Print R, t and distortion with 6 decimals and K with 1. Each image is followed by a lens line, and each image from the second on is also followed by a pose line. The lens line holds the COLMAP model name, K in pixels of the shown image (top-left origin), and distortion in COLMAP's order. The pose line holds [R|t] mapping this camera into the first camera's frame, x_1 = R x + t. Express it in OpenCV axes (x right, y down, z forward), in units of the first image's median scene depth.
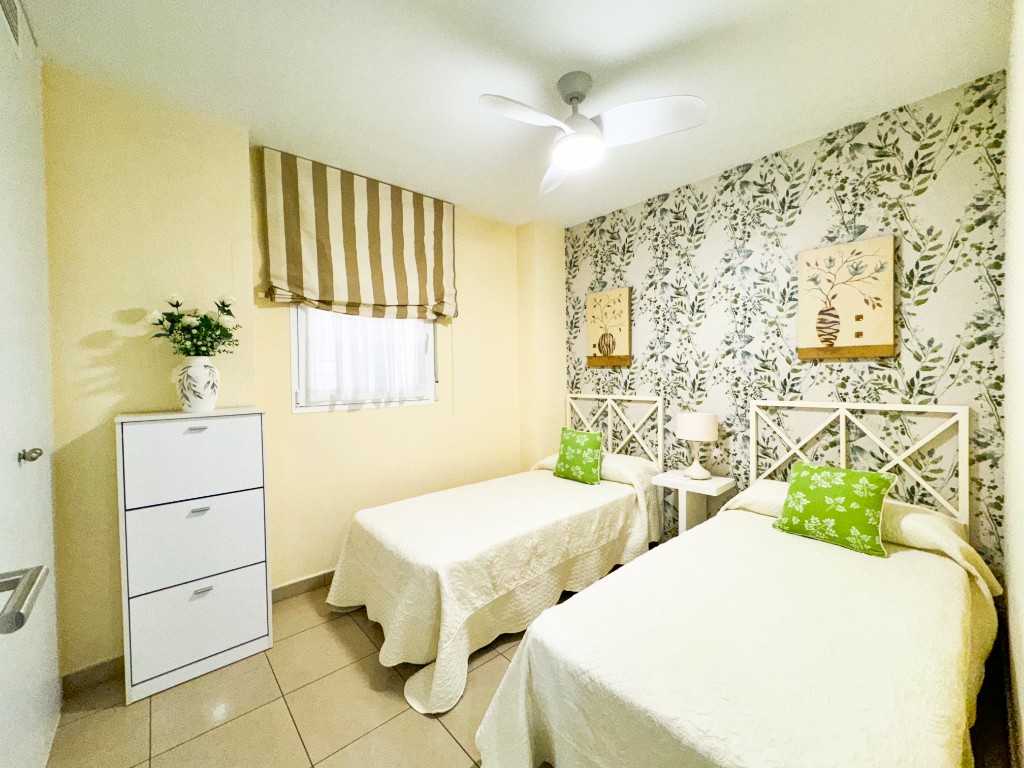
lens RADIAL K [[414.9, 0, 508.1], [0, 414.9, 381.8], [0, 0, 1]] dist [0.000867, 0.000088]
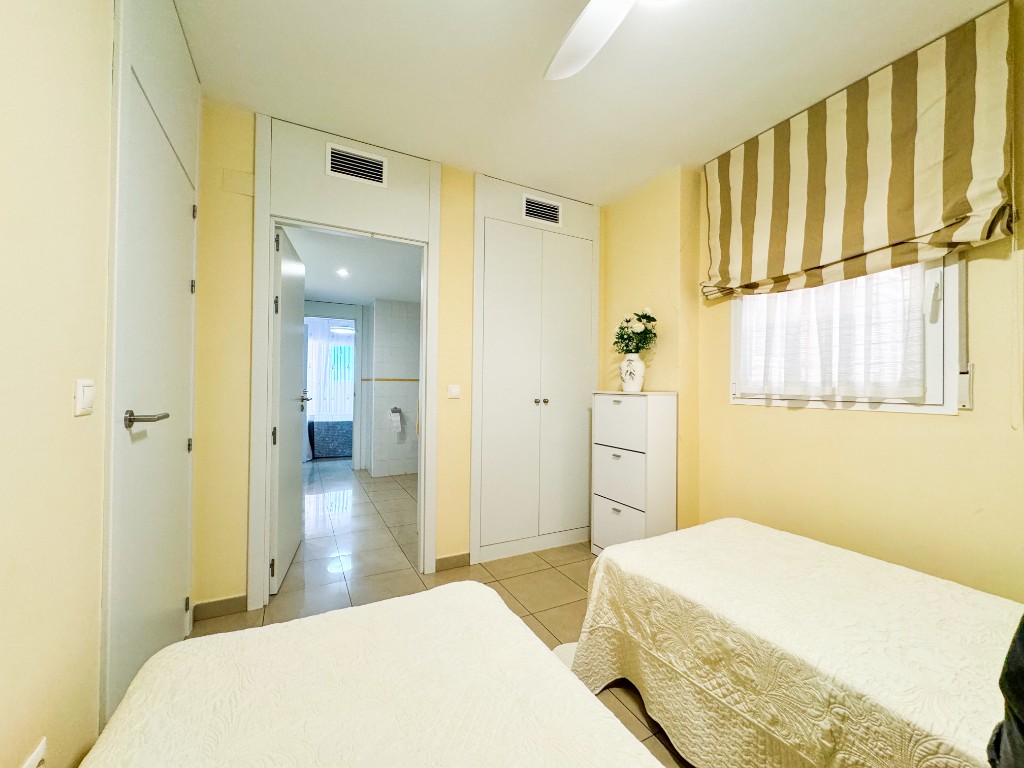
lens RADIAL K [[402.6, 0, 515.9], [0, 402.6, 381.9], [0, 0, 1]] dist [0.000115, -0.000005]
pose [[-0.219746, 0.002553, -0.975554, 1.475562], [-0.026312, 0.999617, 0.008542, 0.074052], [0.975202, 0.027546, -0.219595, 1.846395]]
